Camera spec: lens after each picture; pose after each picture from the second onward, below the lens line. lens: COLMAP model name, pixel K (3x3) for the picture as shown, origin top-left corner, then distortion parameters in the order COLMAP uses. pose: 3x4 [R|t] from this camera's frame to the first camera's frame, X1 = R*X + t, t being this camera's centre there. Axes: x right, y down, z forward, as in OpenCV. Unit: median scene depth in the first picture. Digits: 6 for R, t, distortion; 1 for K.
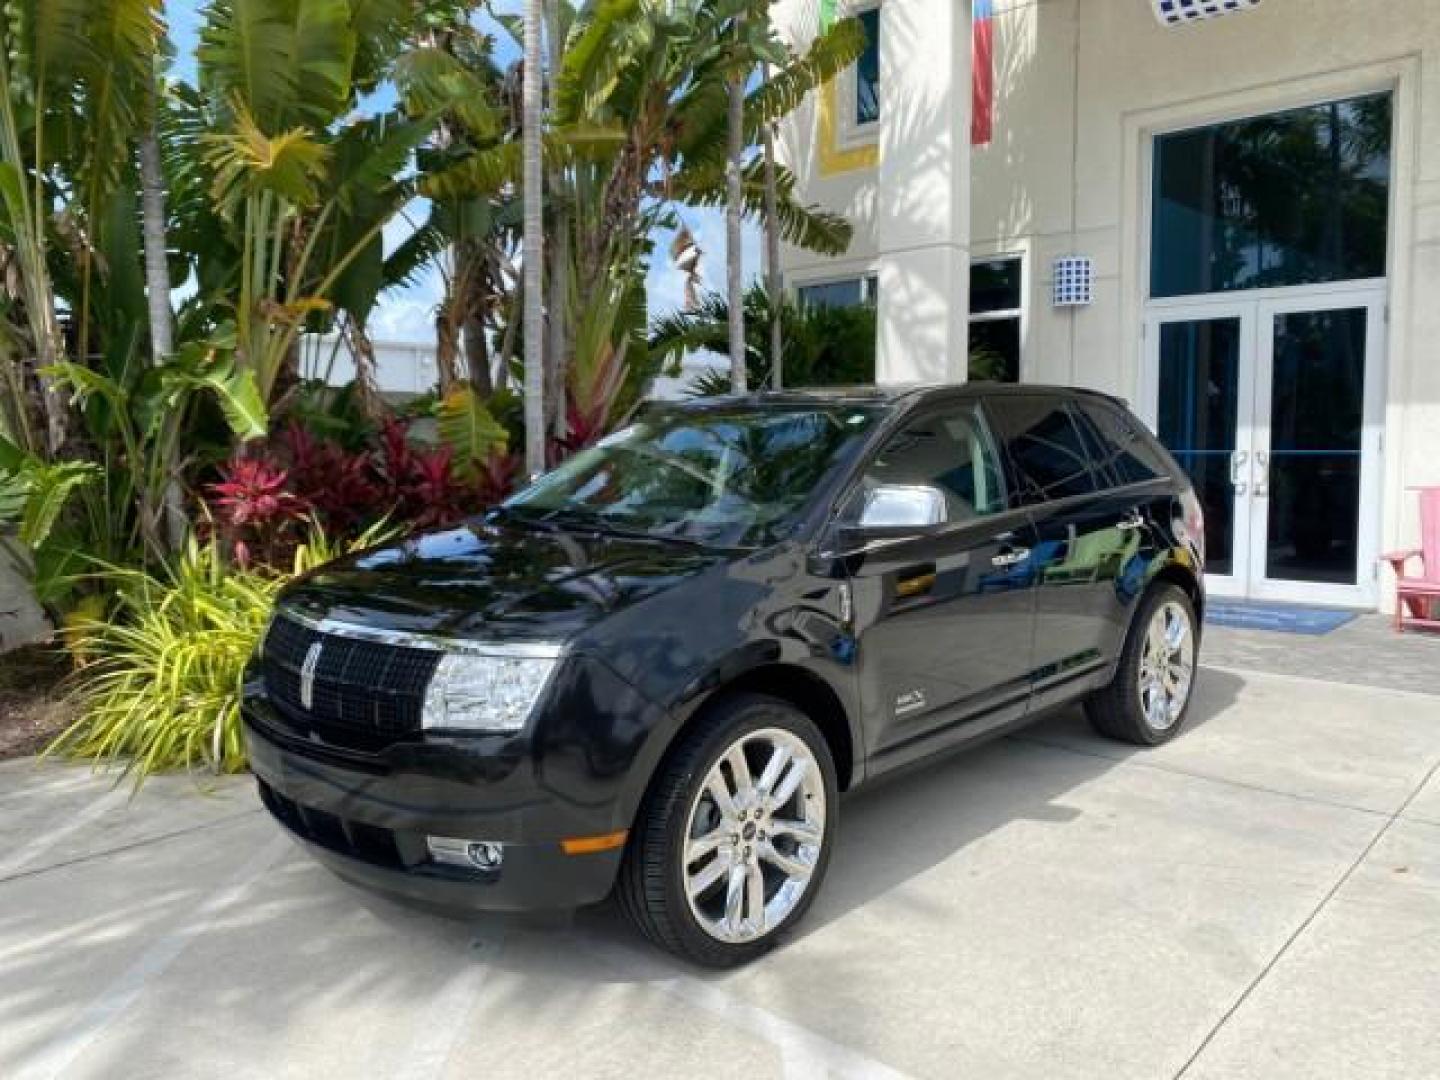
lens RADIAL K [[1103.0, 0, 729.2], [0, 1103.0, 533.5], [0, 0, 1]] dist [0.024690, -0.026014]
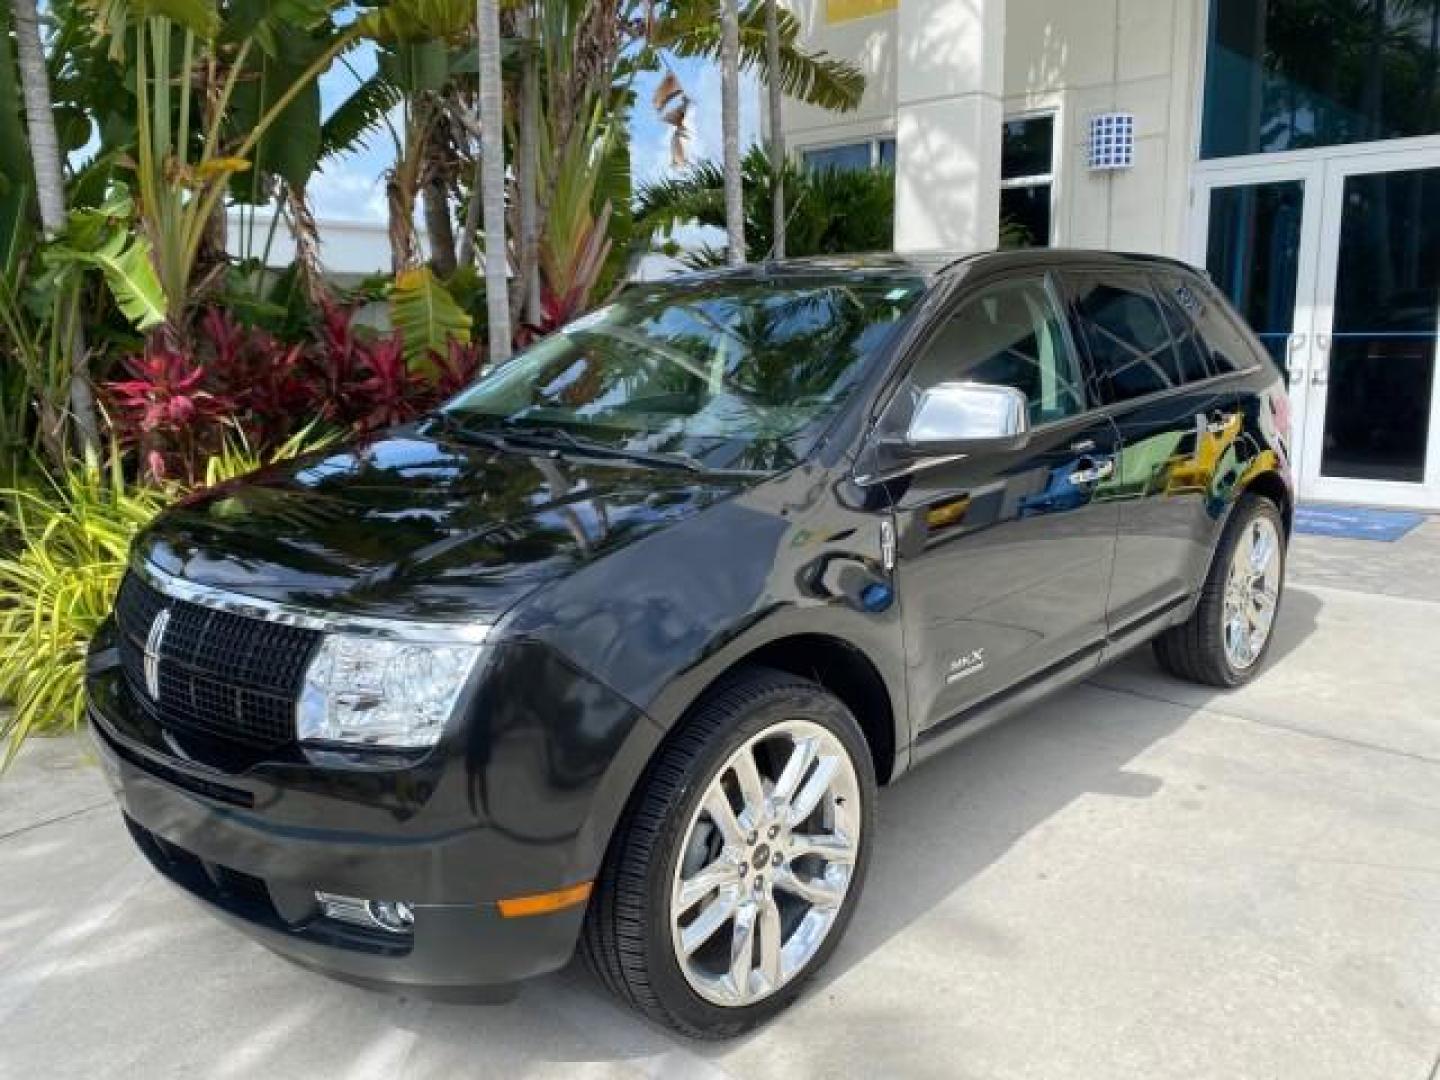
lens RADIAL K [[1103.0, 0, 722.9], [0, 1103.0, 524.3], [0, 0, 1]] dist [0.024690, -0.026014]
pose [[0.999970, -0.007367, -0.002391, -0.002376], [0.007555, 0.995732, 0.091979, -0.012520], [0.001704, -0.091994, 0.995758, 0.168361]]
